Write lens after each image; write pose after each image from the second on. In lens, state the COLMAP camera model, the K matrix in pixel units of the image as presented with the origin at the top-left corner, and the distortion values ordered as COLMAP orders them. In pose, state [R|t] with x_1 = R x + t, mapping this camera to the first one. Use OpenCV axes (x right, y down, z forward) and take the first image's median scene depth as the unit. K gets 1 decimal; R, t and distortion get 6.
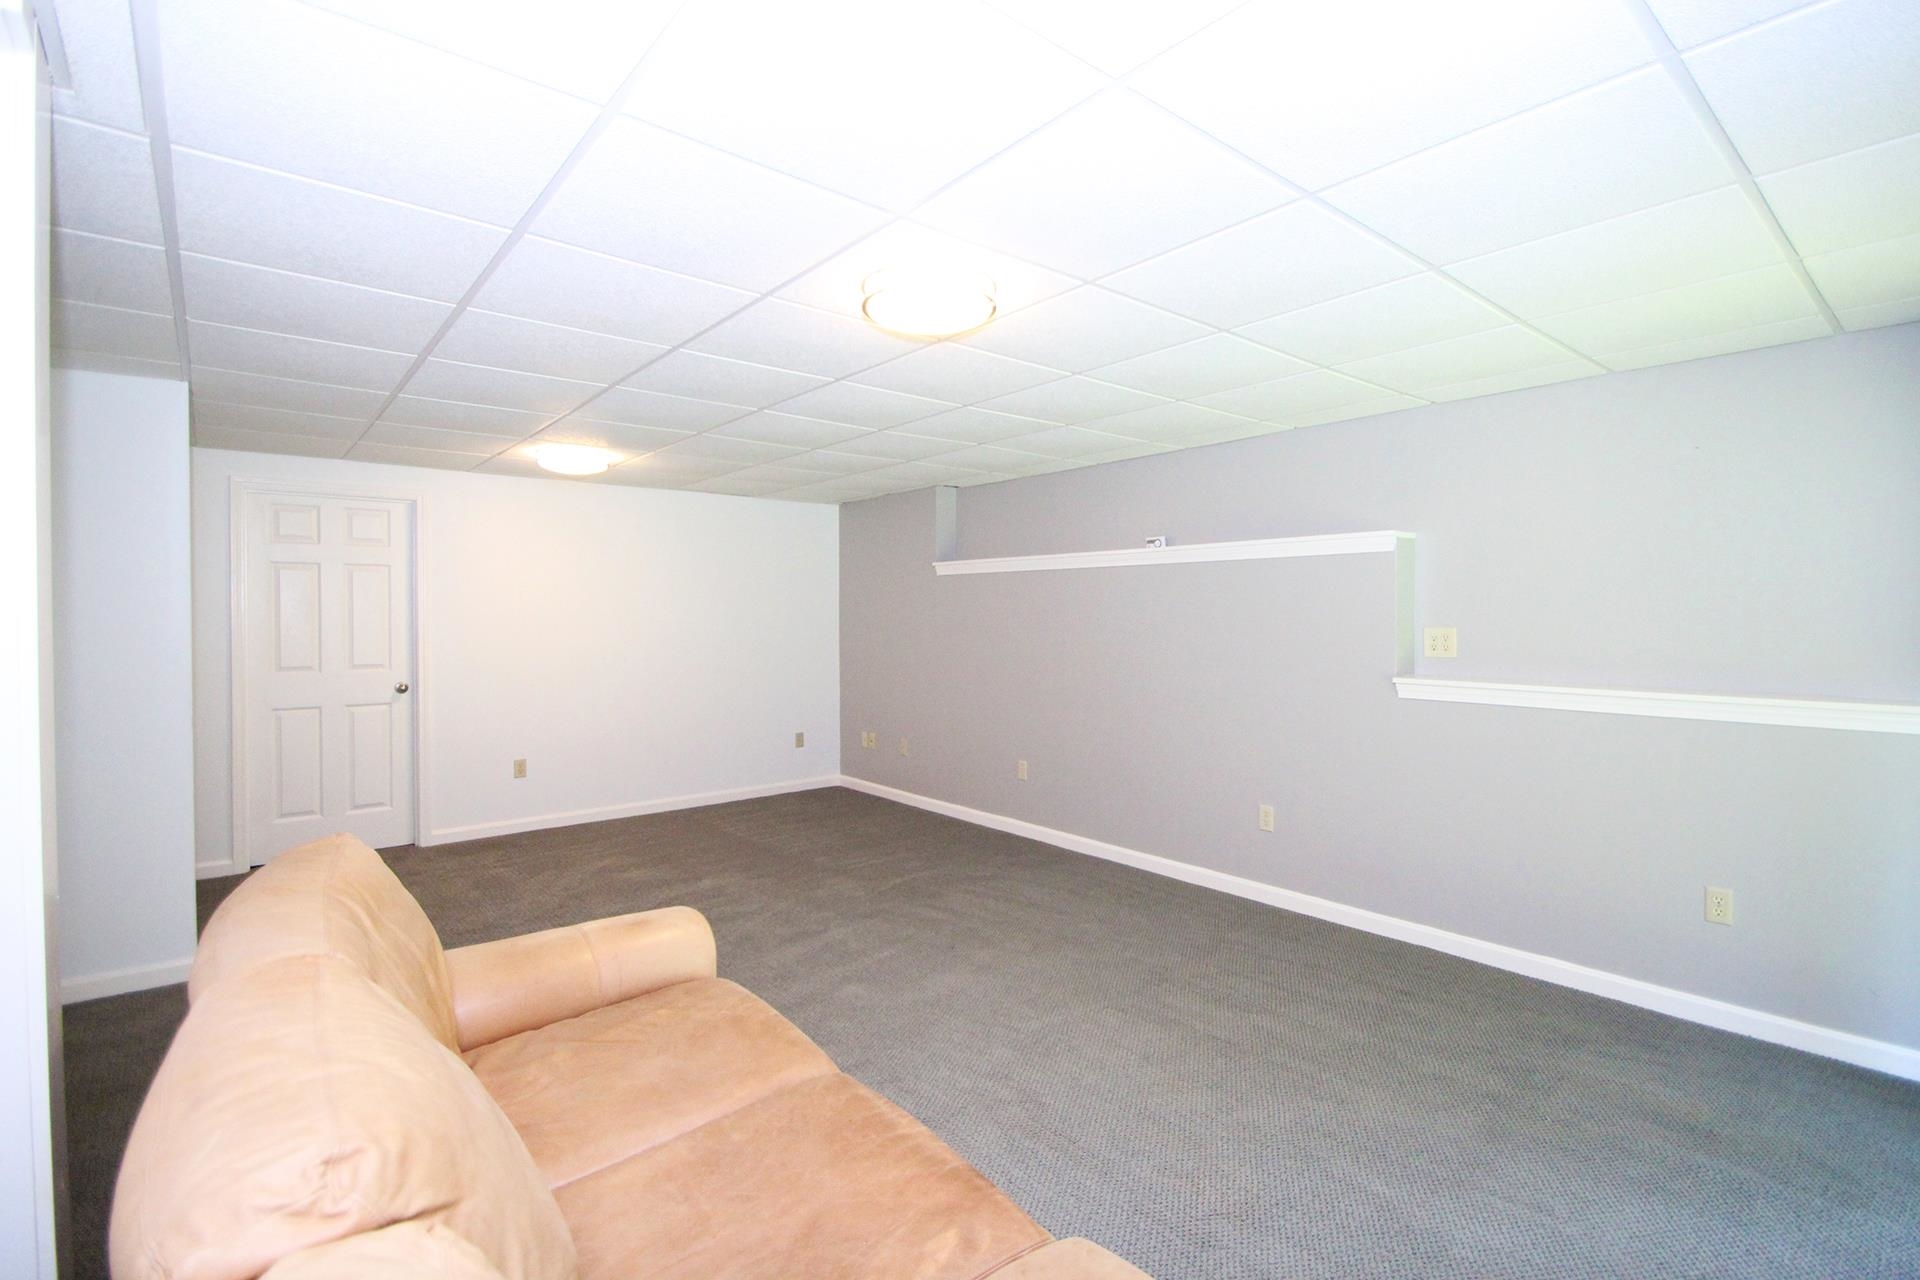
lens RADIAL K [[897.9, 0, 966.8], [0, 897.9, 622.7], [0, 0, 1]] dist [0.016163, -0.017583]
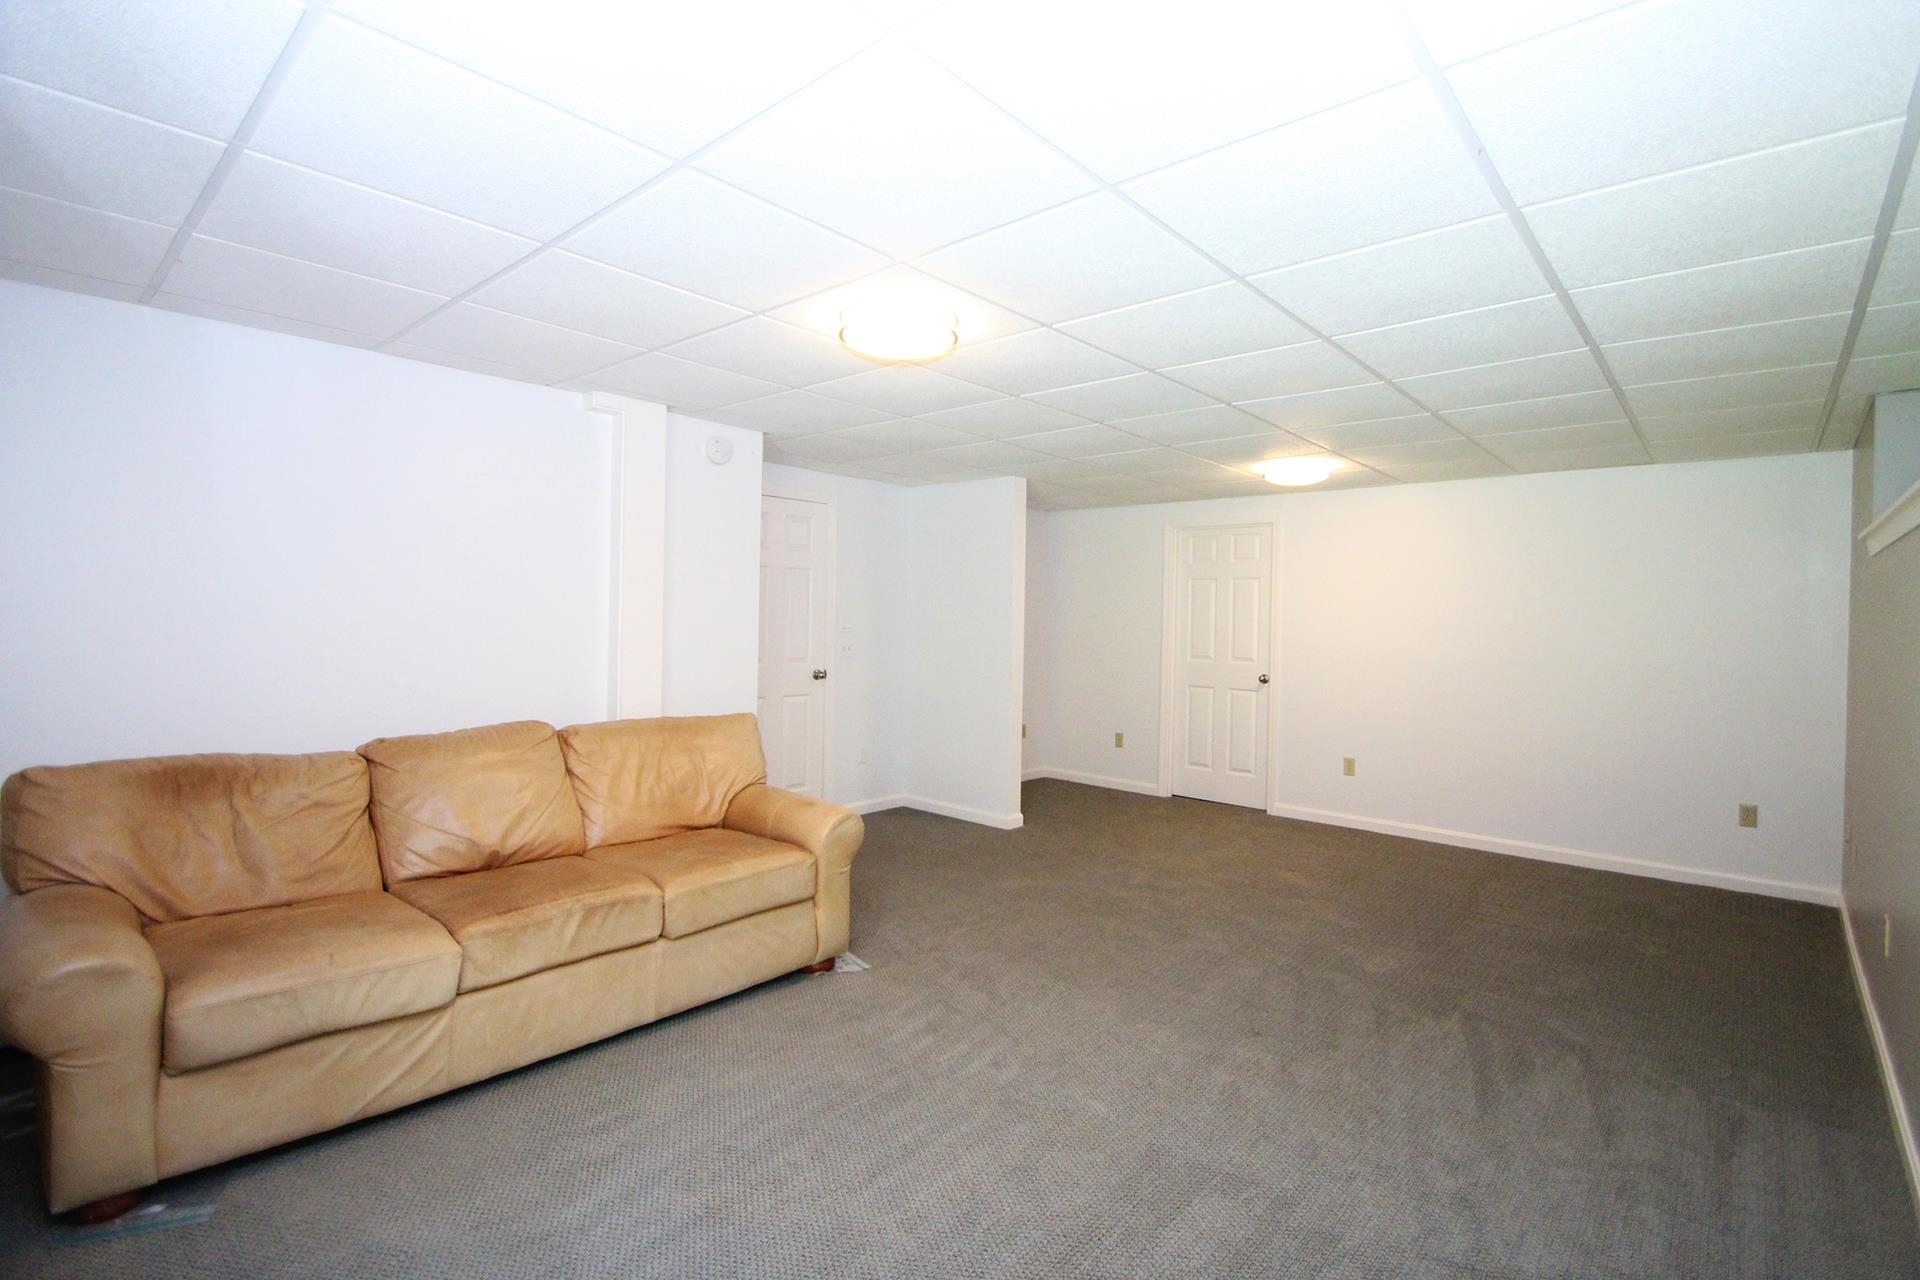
lens RADIAL K [[897.9, 0, 966.8], [0, 897.9, 622.7], [0, 0, 1]] dist [0.016163, -0.017583]
pose [[0.161003, 0.016154, -0.986822, 0.493254], [-0.029117, 0.999509, 0.011611, -0.004485], [0.986524, 0.026864, 0.161394, 0.417292]]
